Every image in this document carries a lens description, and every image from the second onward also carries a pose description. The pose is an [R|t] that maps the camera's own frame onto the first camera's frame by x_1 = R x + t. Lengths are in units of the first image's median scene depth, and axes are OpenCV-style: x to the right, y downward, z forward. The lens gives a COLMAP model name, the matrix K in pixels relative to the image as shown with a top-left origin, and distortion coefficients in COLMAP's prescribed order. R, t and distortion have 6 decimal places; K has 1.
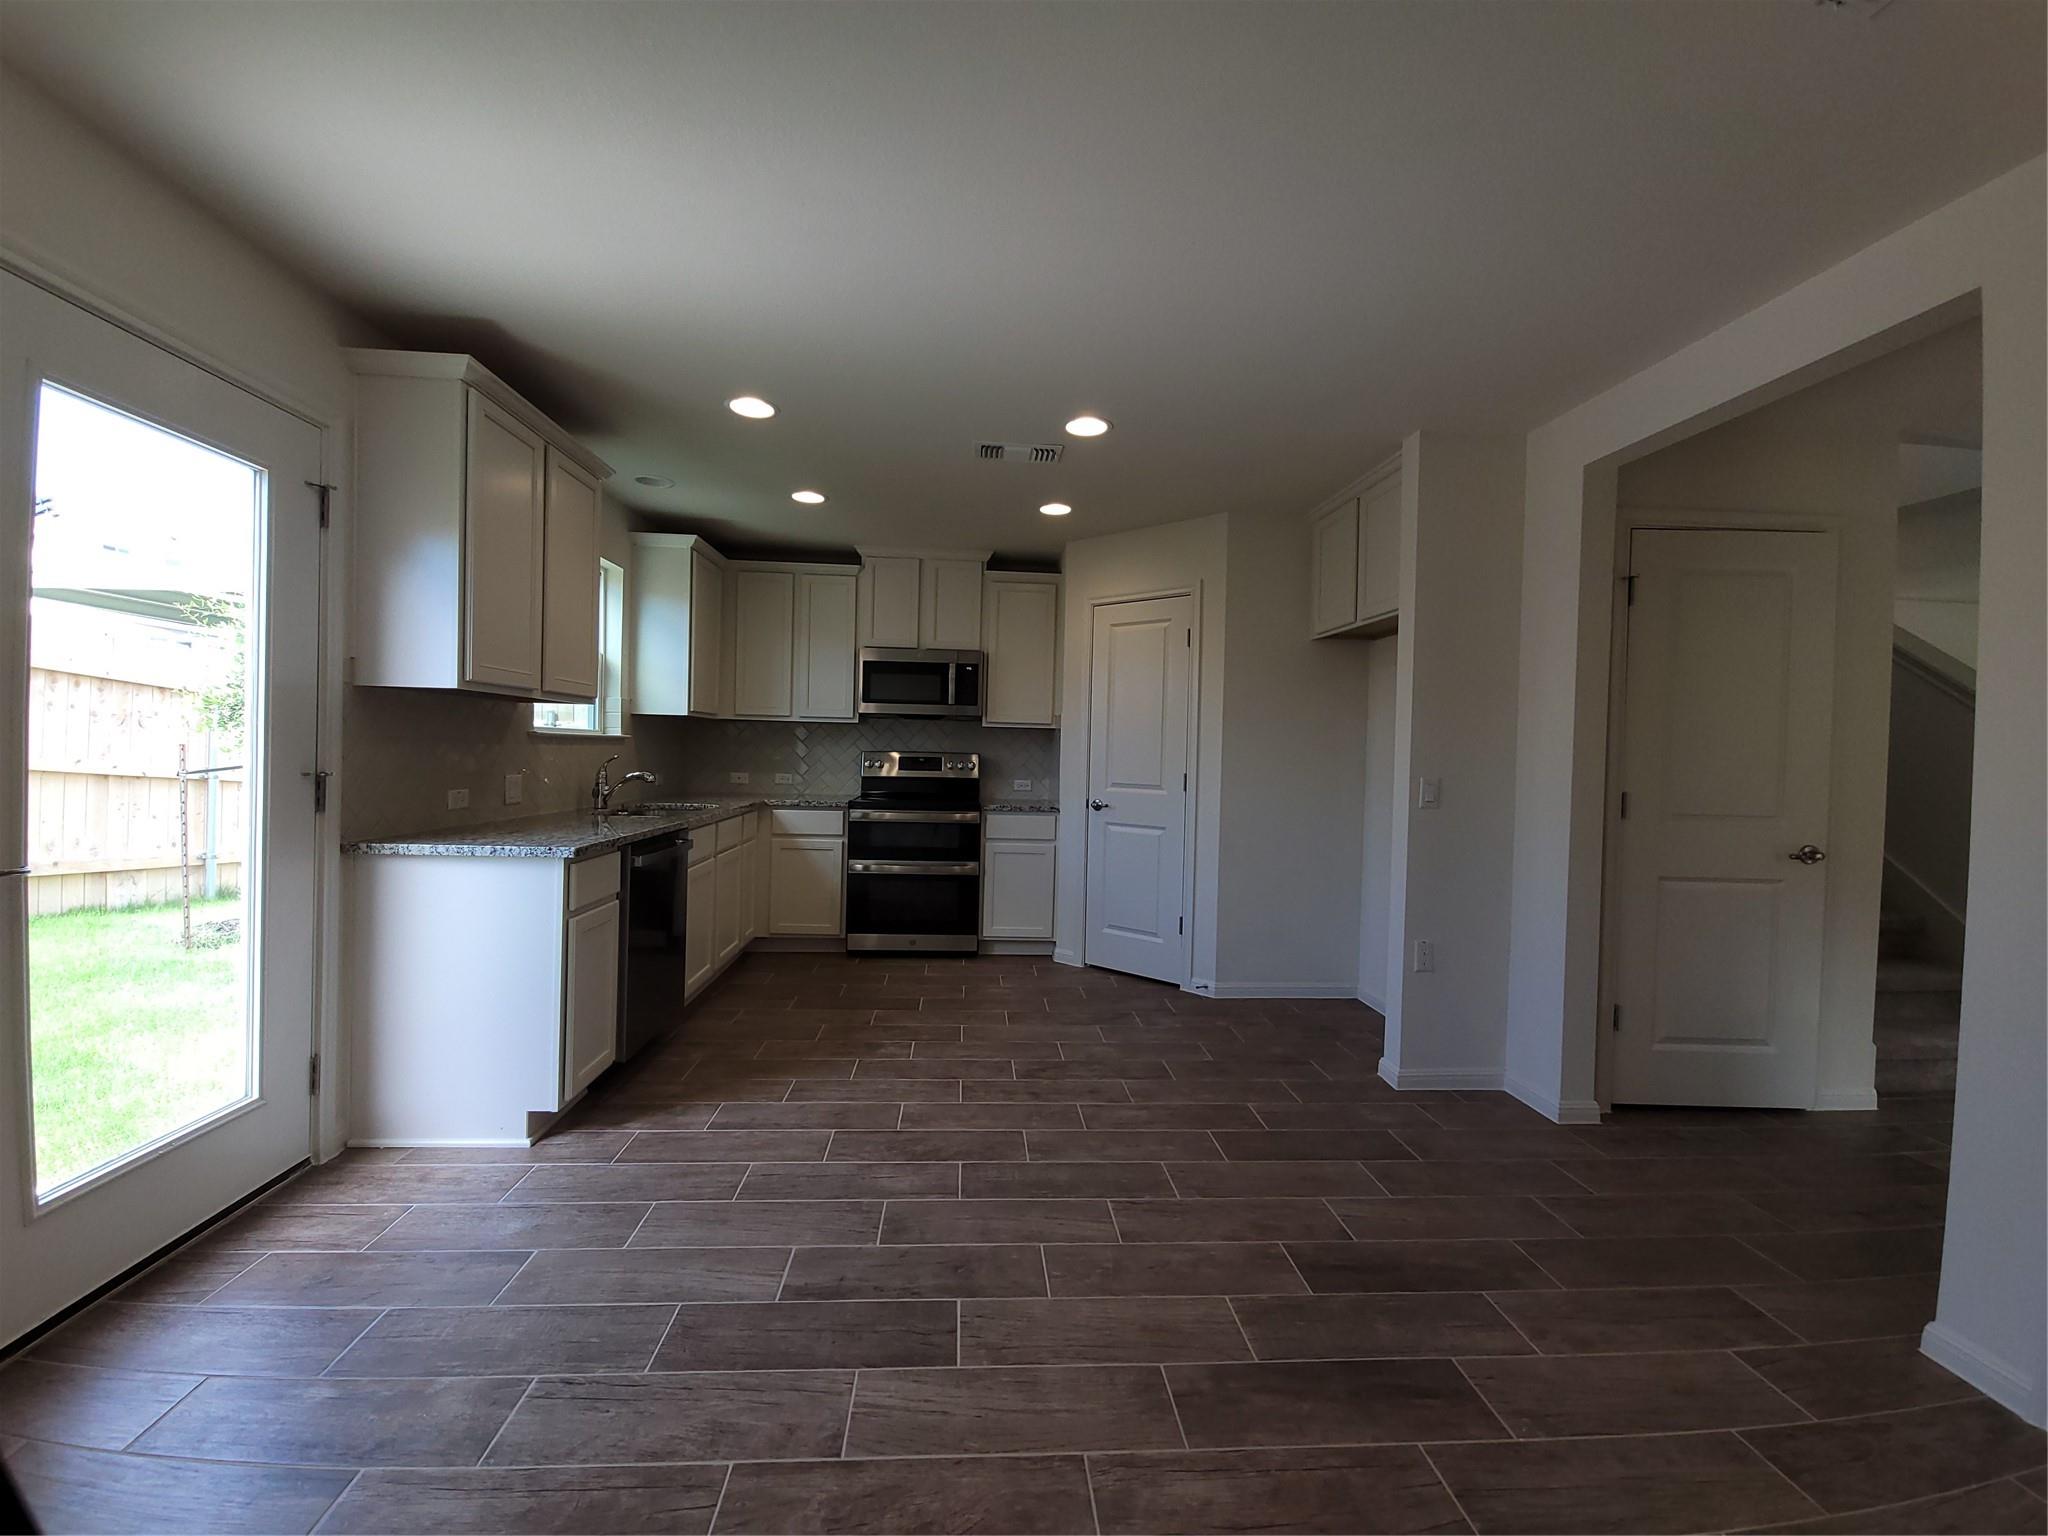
lens RADIAL K [[828.5, 0, 1016.2], [0, 828.5, 764.4], [0, 0, 1]] dist [0.009769, -0.005592]
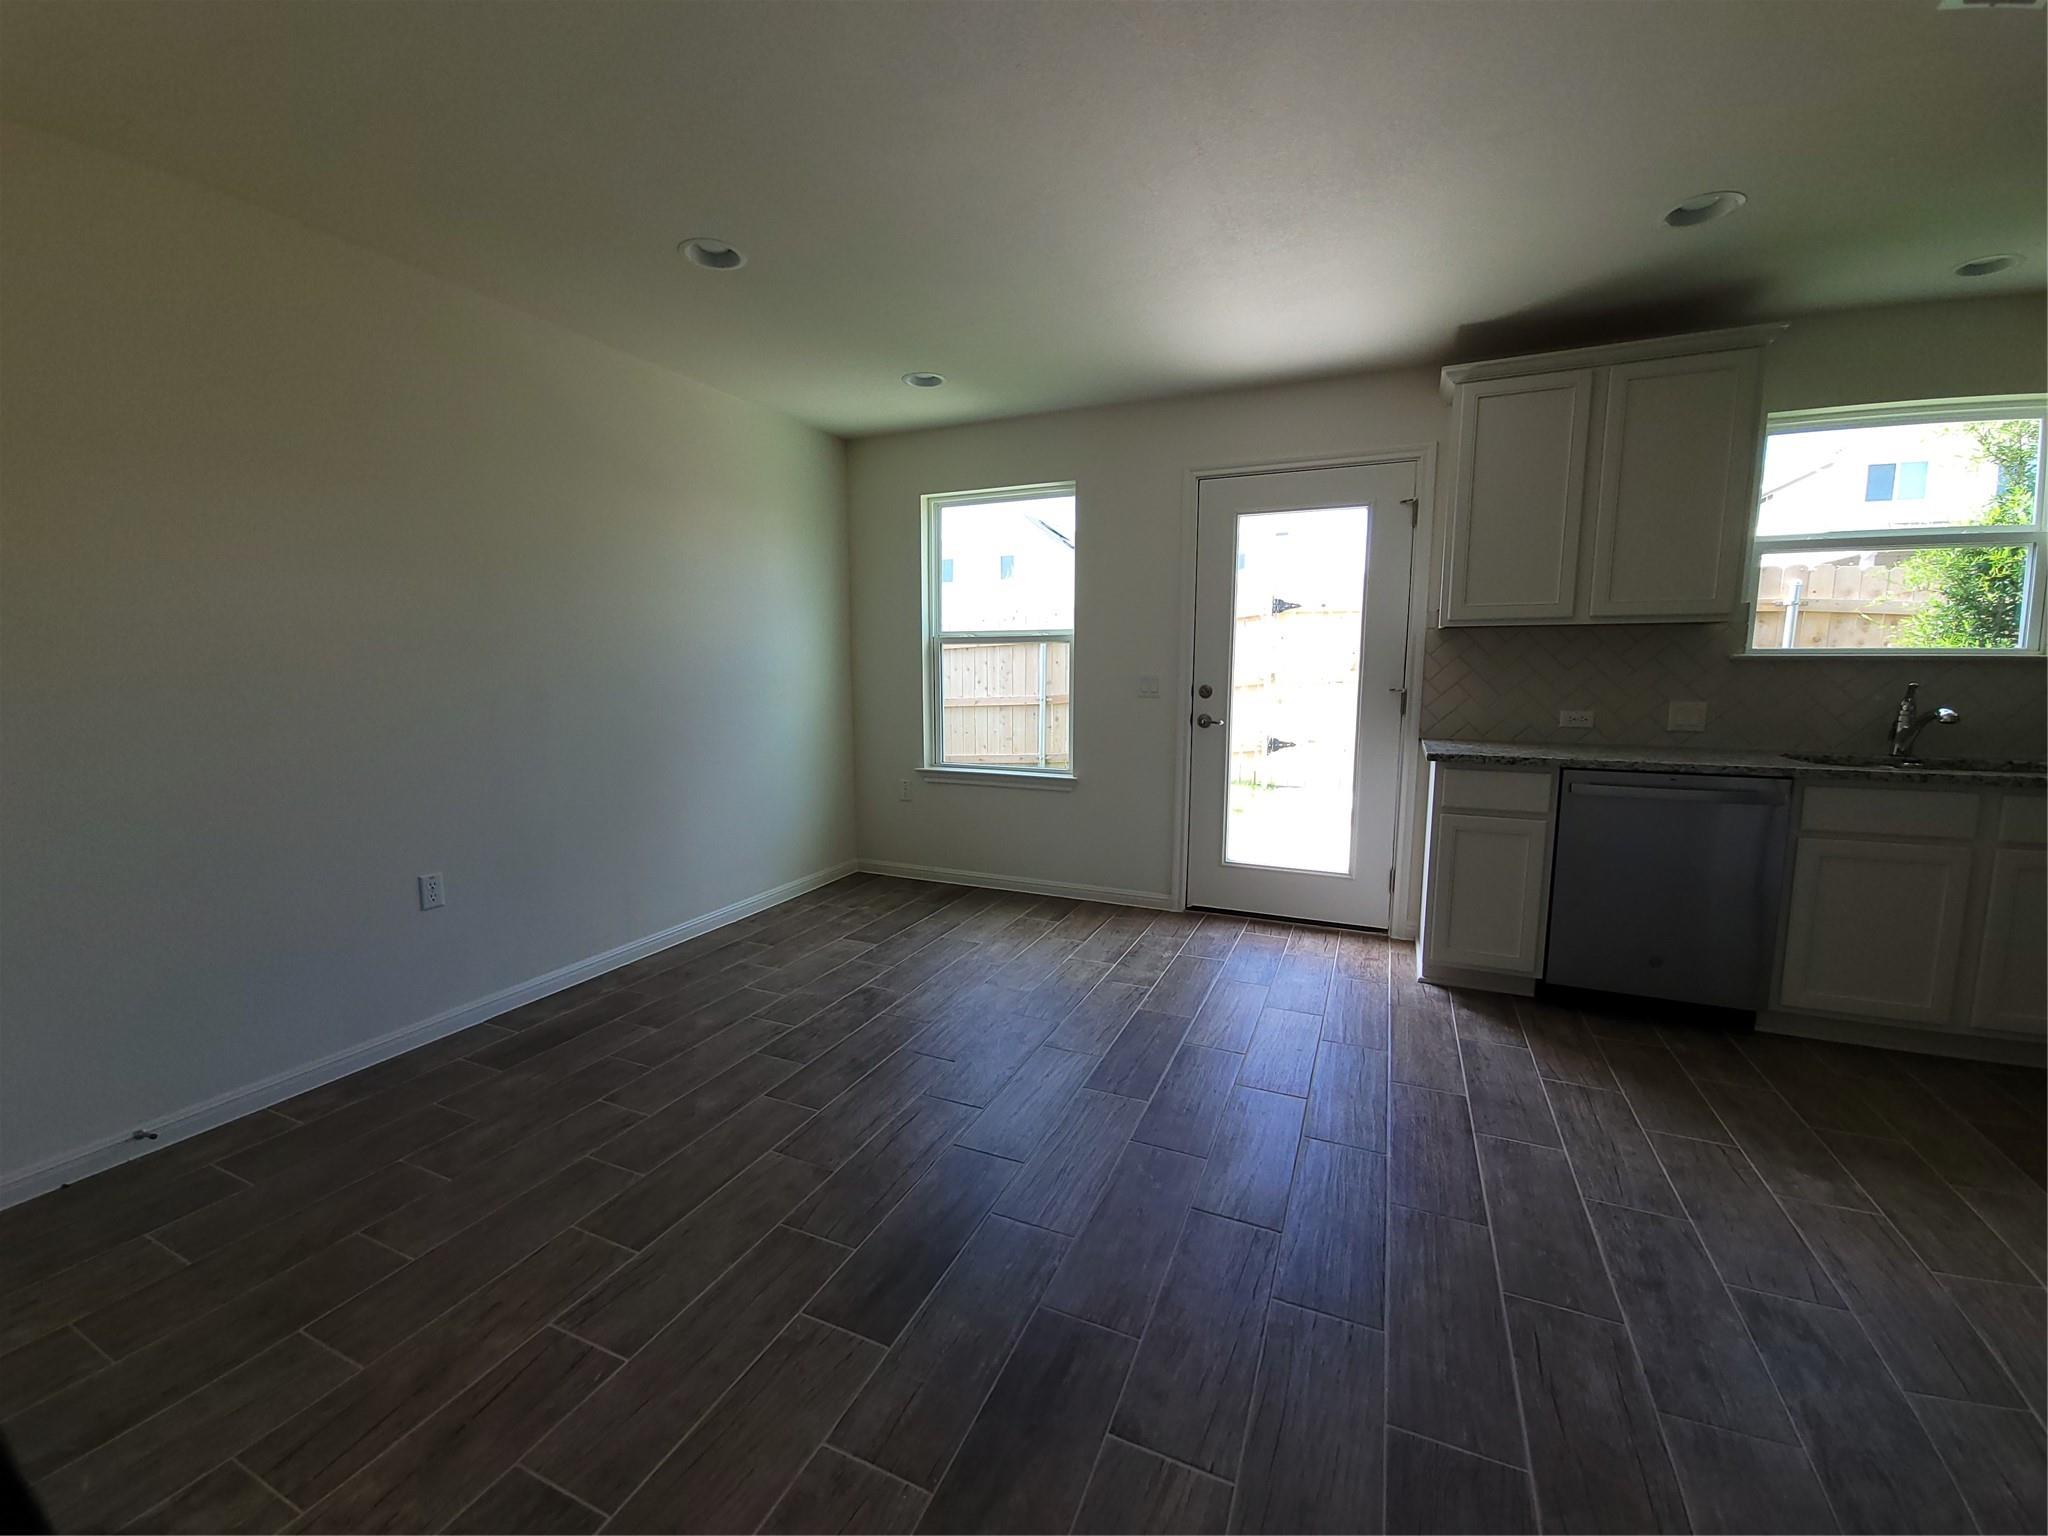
lens RADIAL K [[828.5, 0, 1016.2], [0, 828.5, 764.4], [0, 0, 1]] dist [0.009769, -0.005592]
pose [[-0.467524, 0.081866, -0.880182, 0.676338], [-0.025423, 0.994045, 0.105961, 0.002907], [0.883615, 0.071916, -0.462658, 0.846622]]
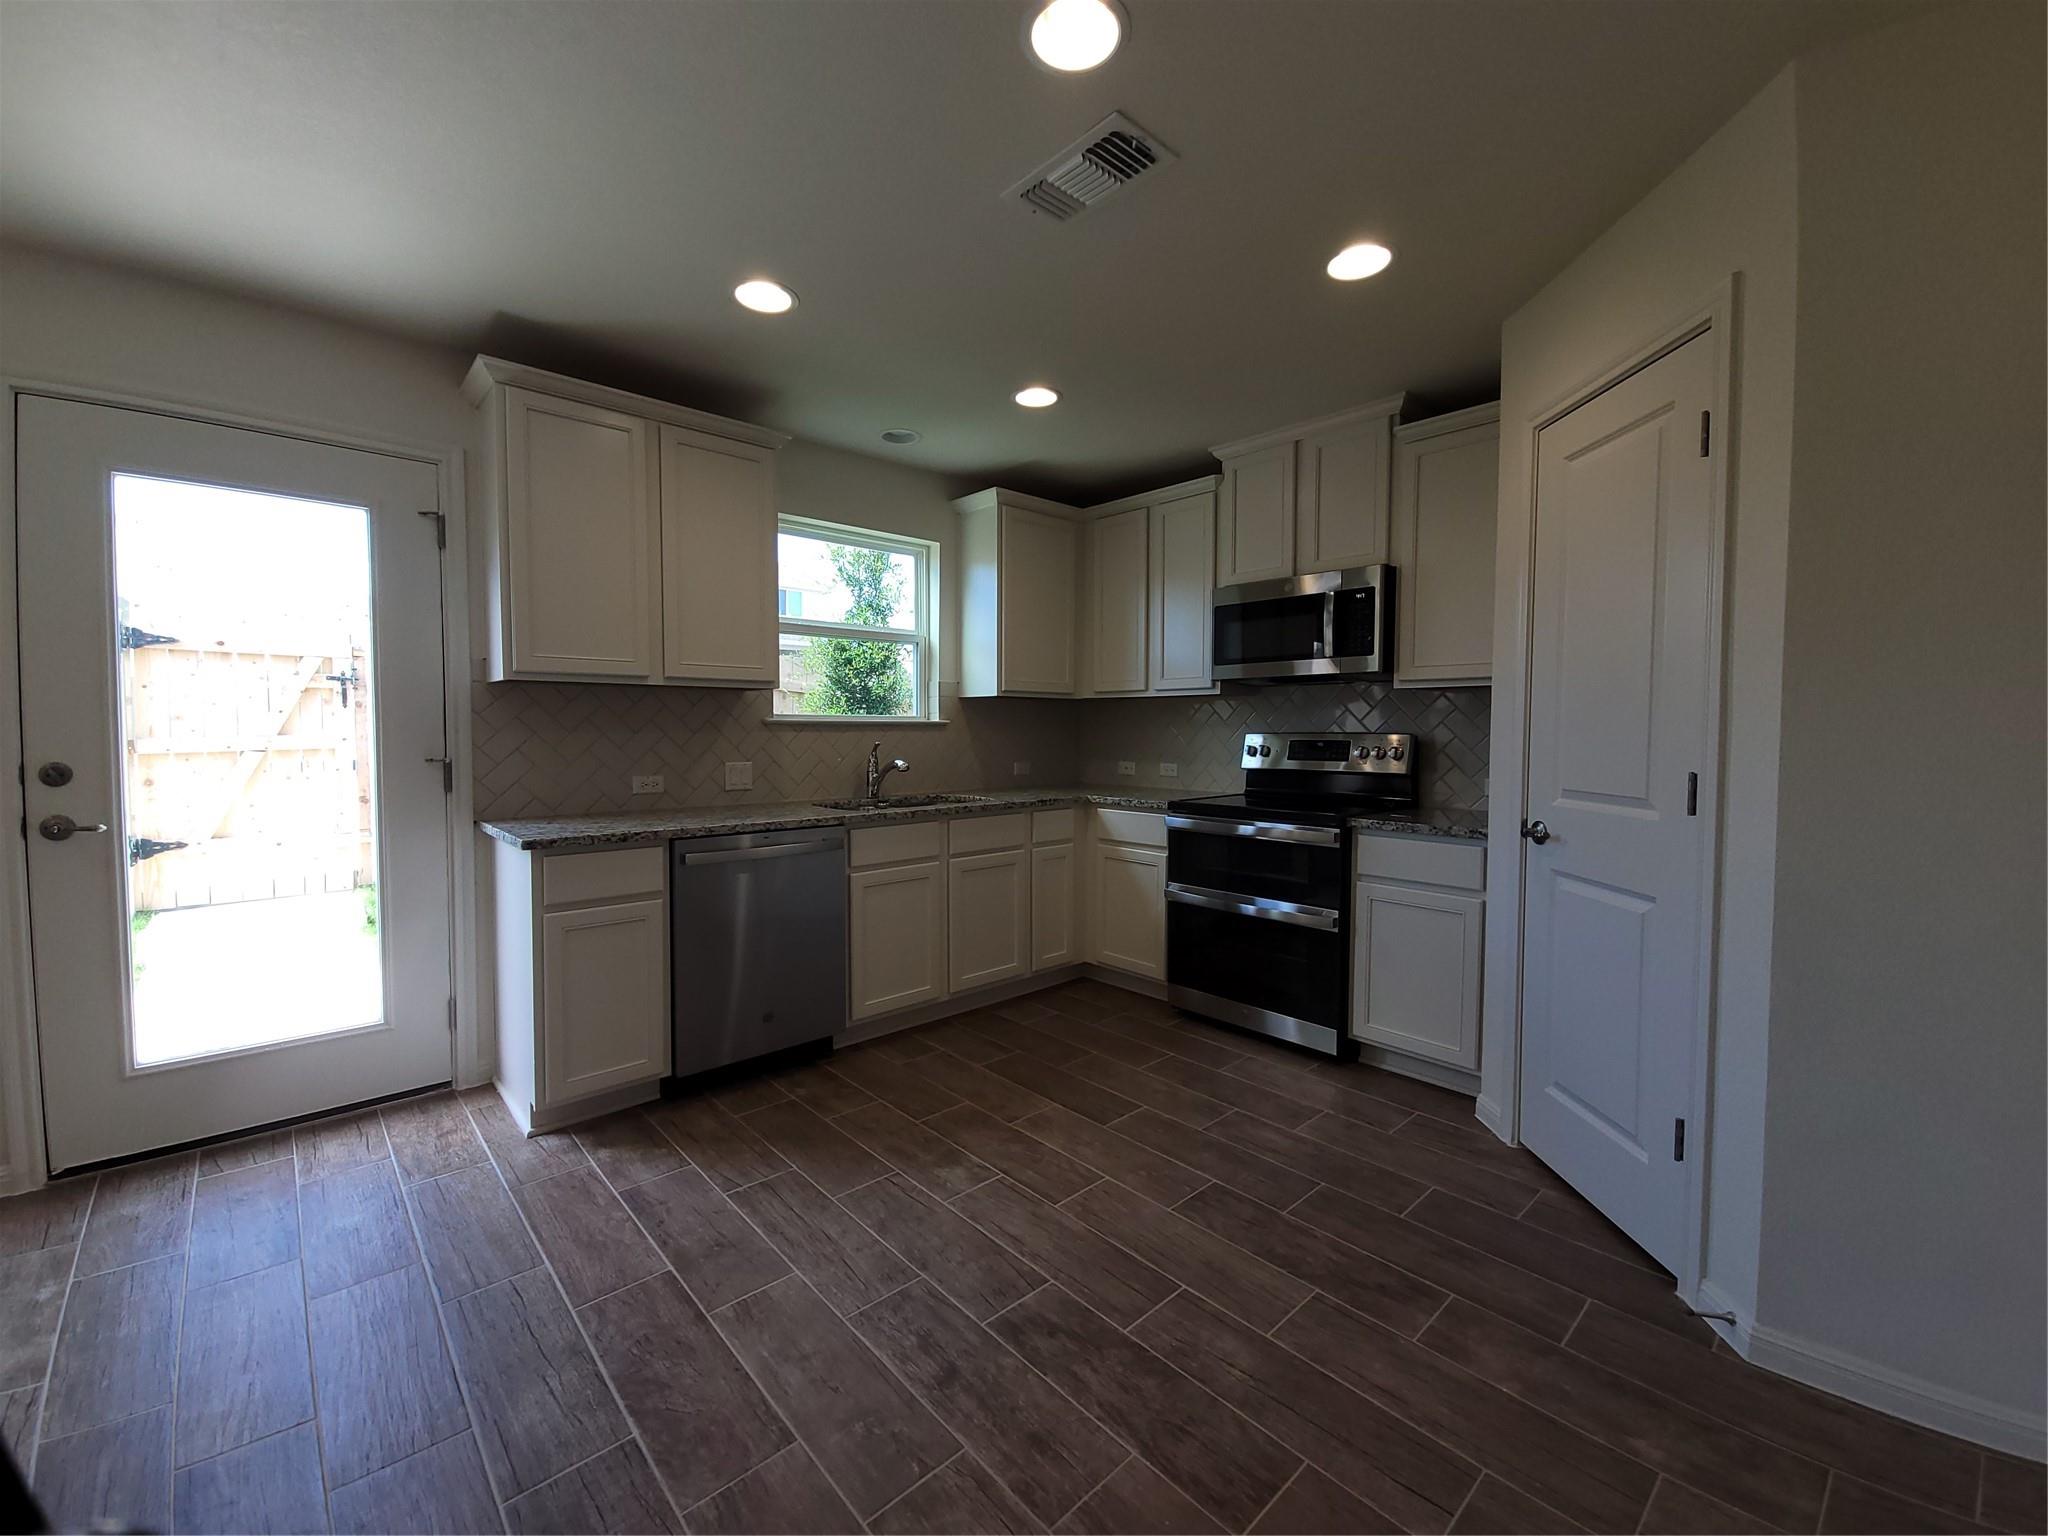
lens RADIAL K [[828.5, 0, 1016.2], [0, 828.5, 764.4], [0, 0, 1]] dist [0.009769, -0.005592]
pose [[0.623073, 0.010347, -0.782095, 0.453372], [0.000921, 0.999902, 0.013962, 0.001640], [0.782163, -0.009419, 0.623003, 0.699108]]
